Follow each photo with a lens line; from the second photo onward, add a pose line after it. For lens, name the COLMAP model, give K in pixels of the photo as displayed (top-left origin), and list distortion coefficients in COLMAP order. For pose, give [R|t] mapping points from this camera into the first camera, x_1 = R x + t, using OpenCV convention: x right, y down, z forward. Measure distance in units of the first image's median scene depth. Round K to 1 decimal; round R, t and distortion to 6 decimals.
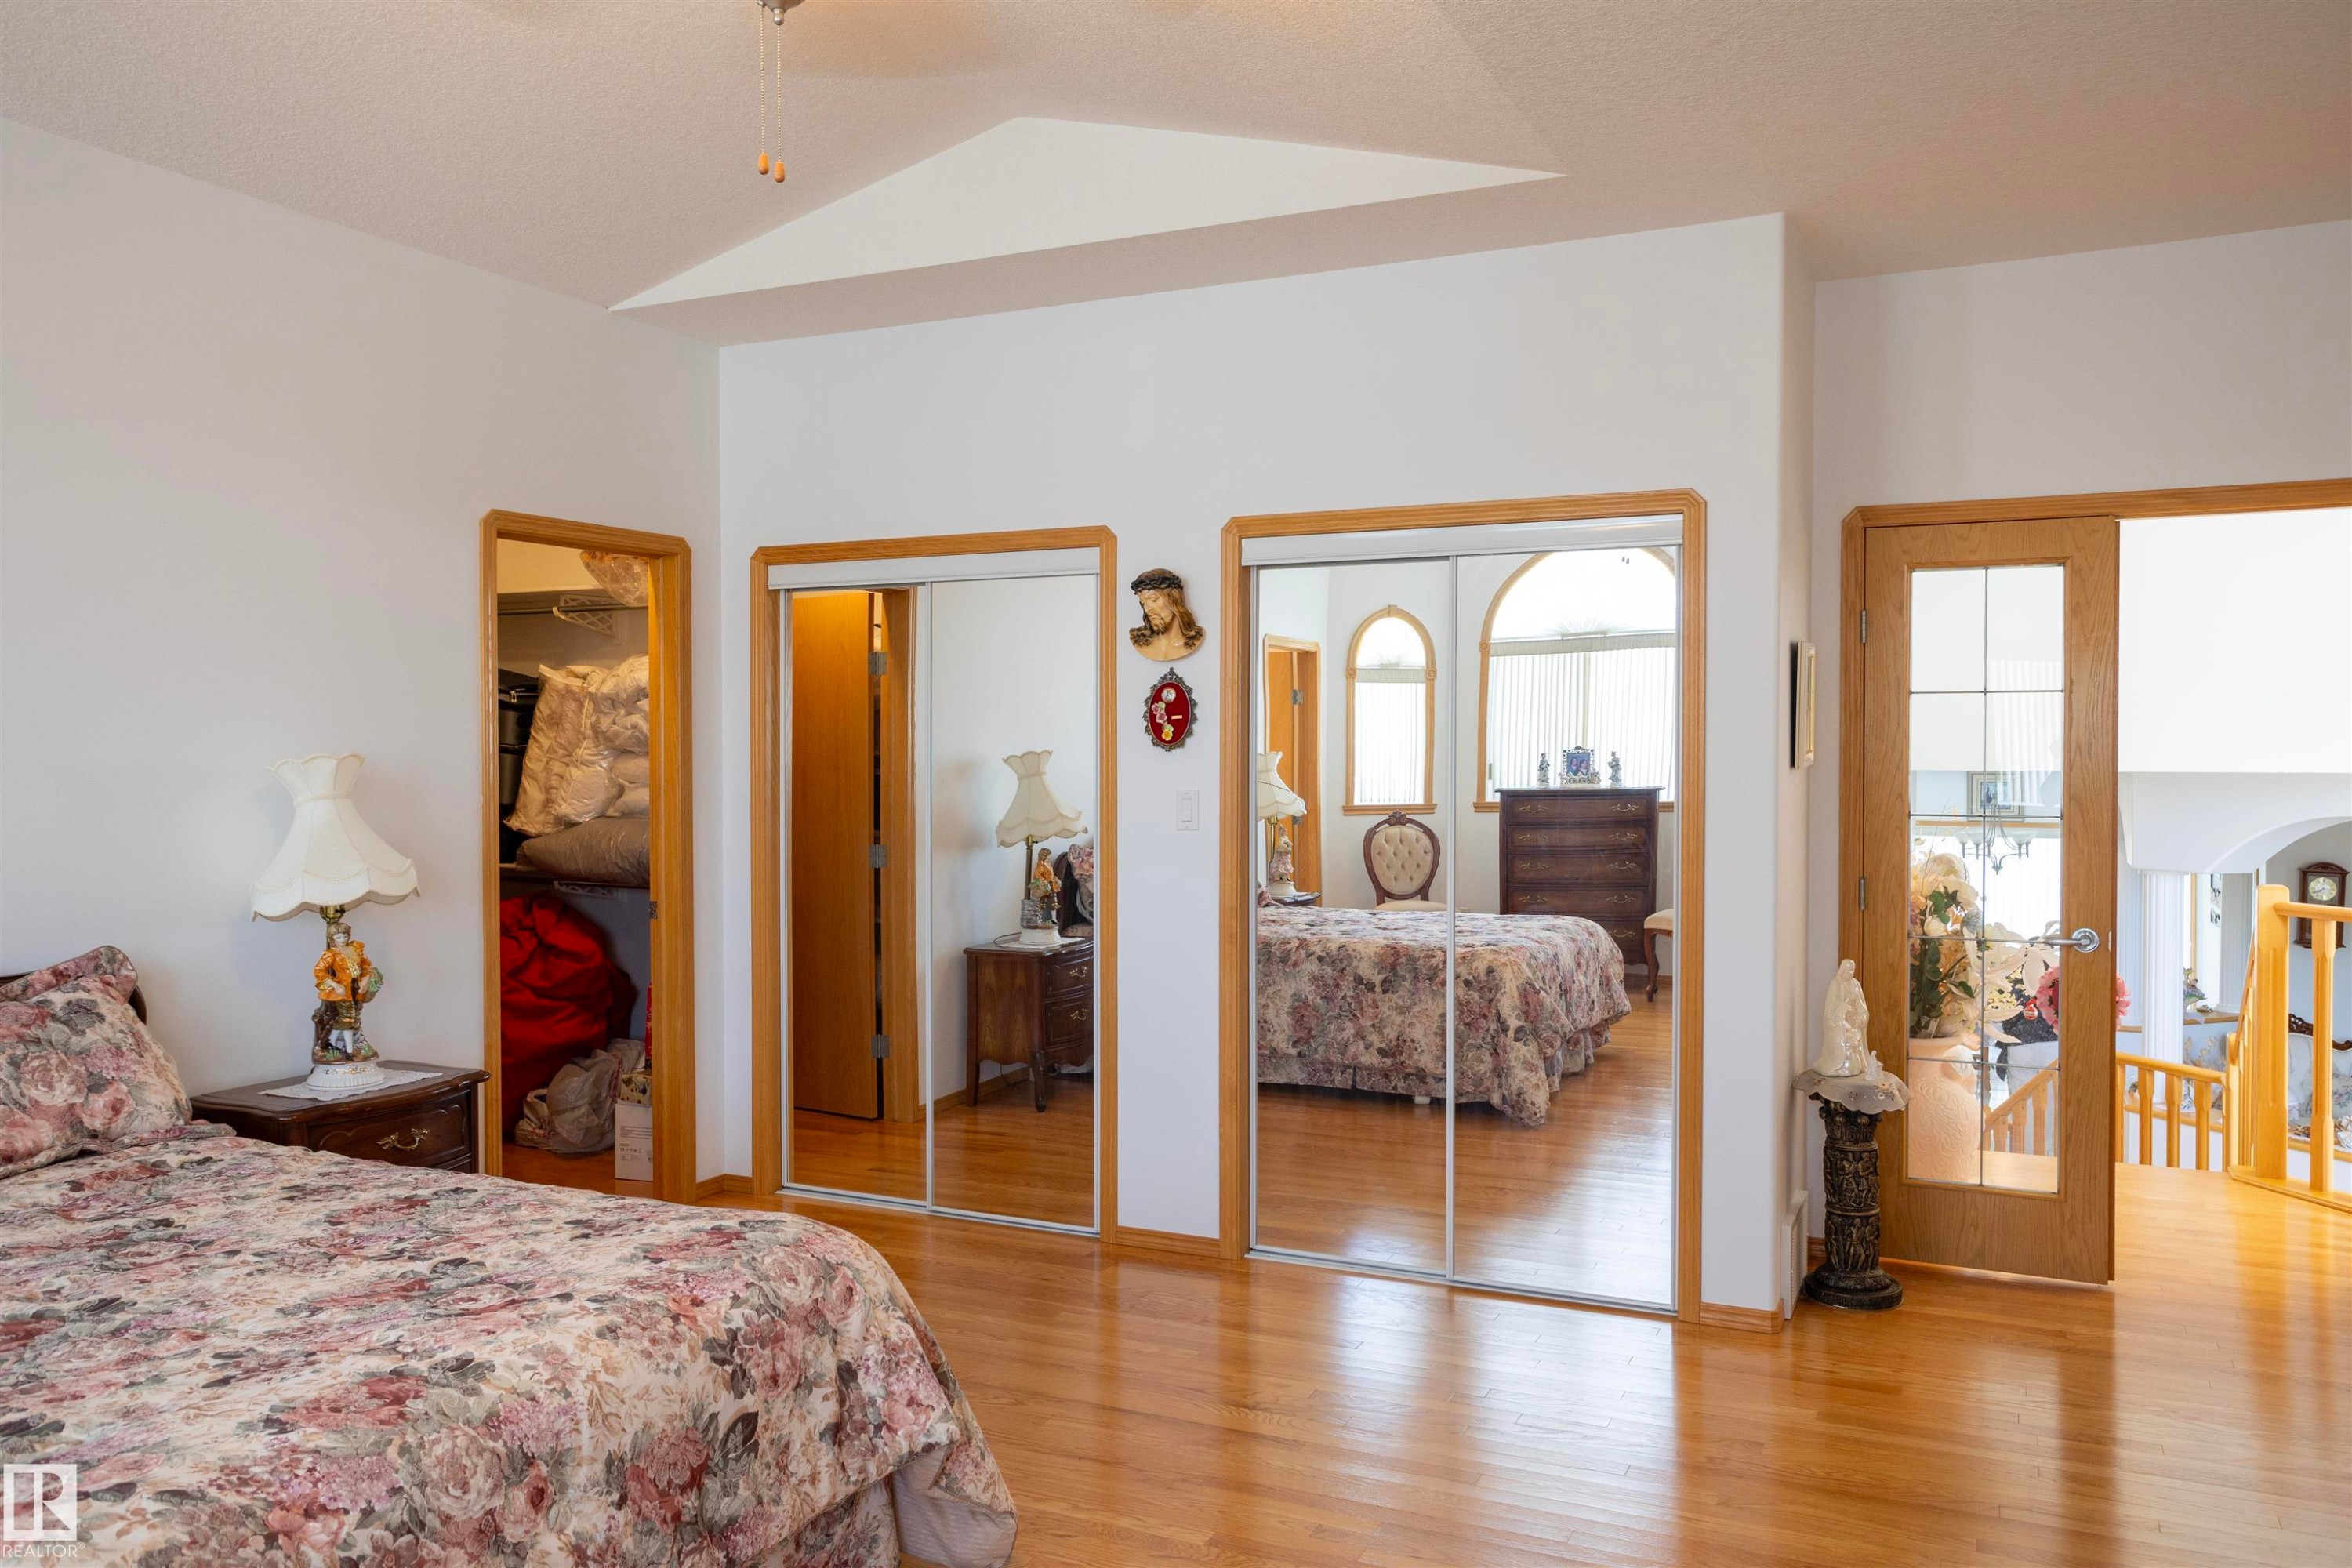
lens RADIAL K [[1824.8, 0, 1220.1], [0, 1824.8, 782.0], [0, 0, 1]] dist [-0.006441, 0.046786]
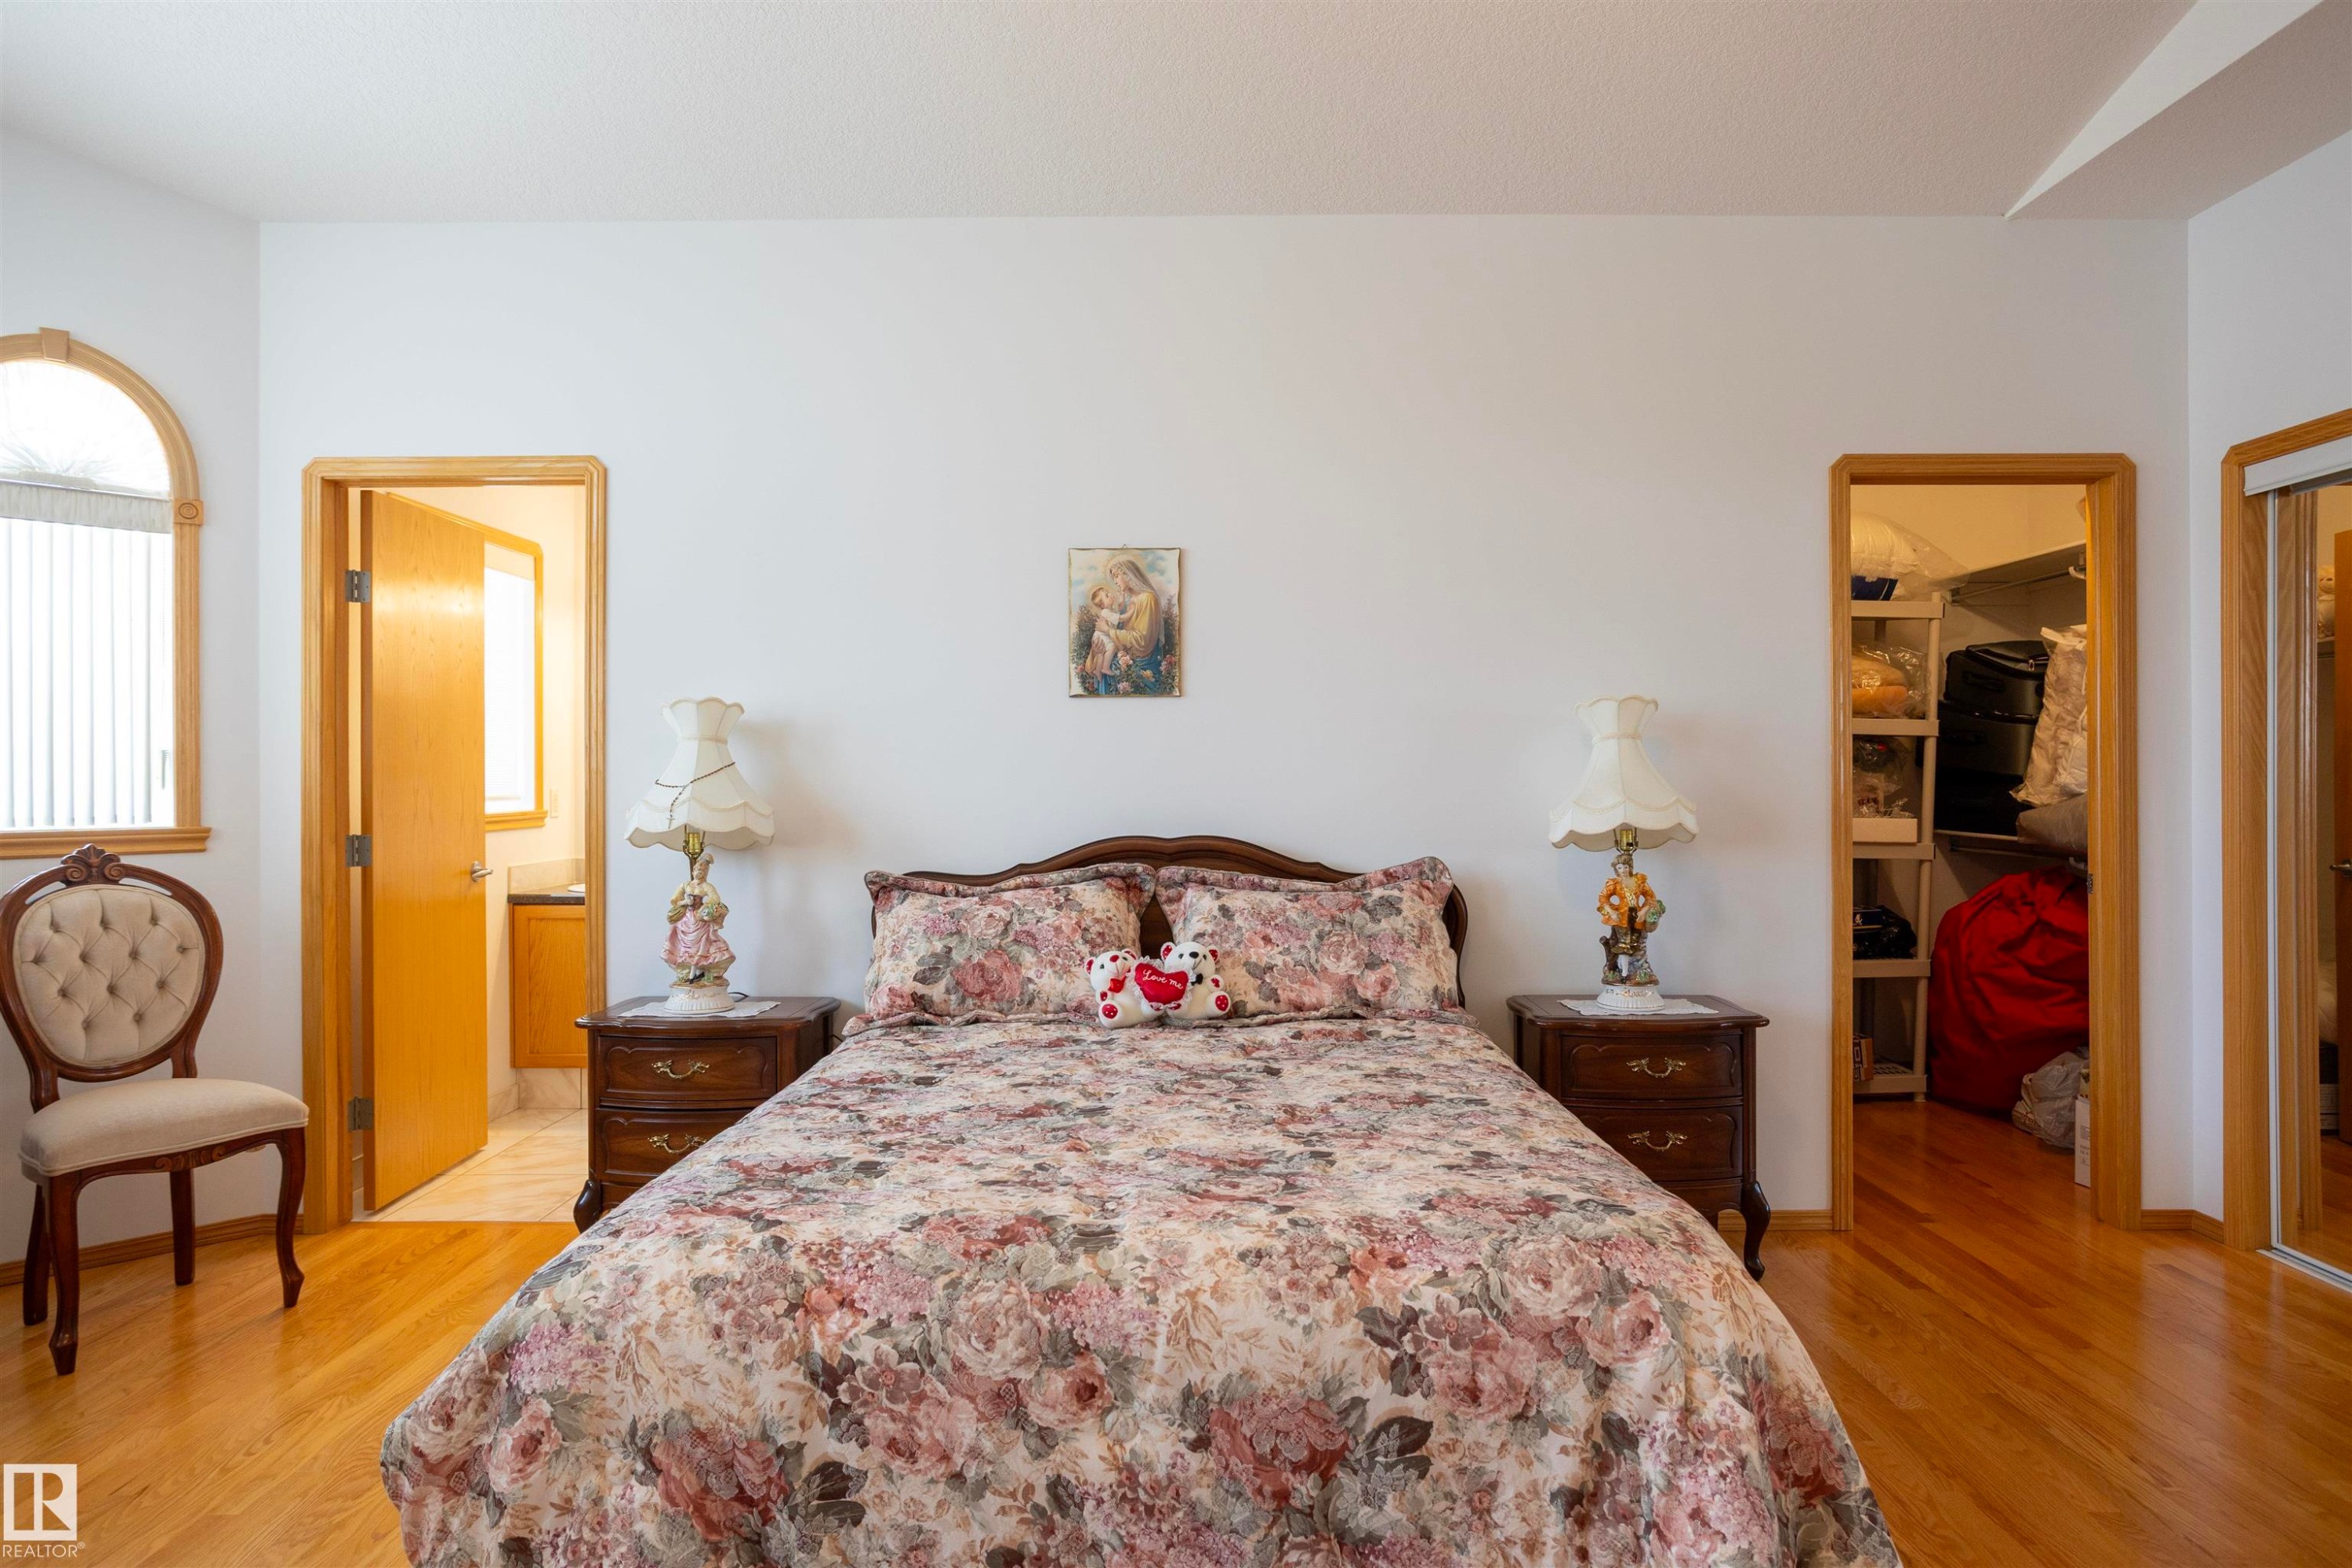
lens RADIAL K [[1422.6, 0, 1176.0], [0, 1422.6, 784.0], [0, 0, 1]] dist [-0.047040, 0.049066]
pose [[0.401247, -0.001387, -0.915969, 0.266180], [-0.019502, 0.999759, -0.010057, 0.074403], [0.915762, 0.021899, 0.401123, 0.643563]]
